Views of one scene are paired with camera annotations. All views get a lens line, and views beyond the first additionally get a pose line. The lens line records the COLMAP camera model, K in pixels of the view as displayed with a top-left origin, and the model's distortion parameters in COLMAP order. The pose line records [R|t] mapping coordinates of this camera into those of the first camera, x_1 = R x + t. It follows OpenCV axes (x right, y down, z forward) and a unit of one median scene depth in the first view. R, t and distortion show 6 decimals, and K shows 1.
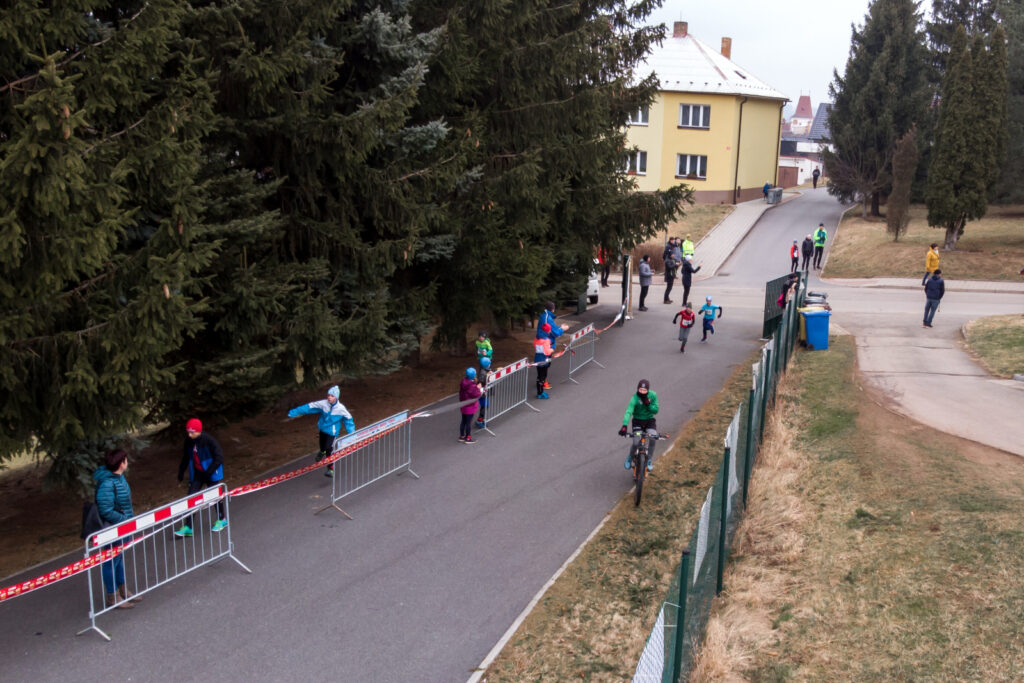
lens RADIAL K [[856.8, 0, 504.8], [0, 856.8, 346.0], [0, 0, 1]] dist [0.001202, 0.025644]
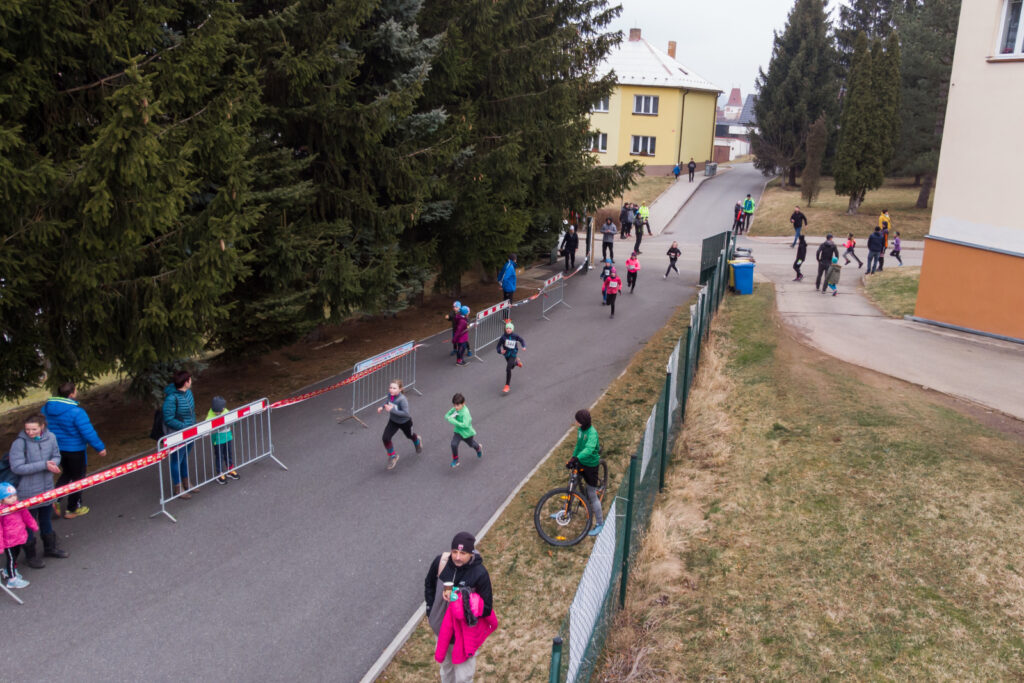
lens RADIAL K [[856.8, 0, 504.8], [0, 856.8, 346.0], [0, 0, 1]] dist [0.001202, 0.025644]
pose [[0.999623, 0.005456, 0.026904, -0.013120], [-0.007415, 0.997287, 0.073242, -0.010525], [-0.026432, -0.073414, 0.996951, -0.253718]]
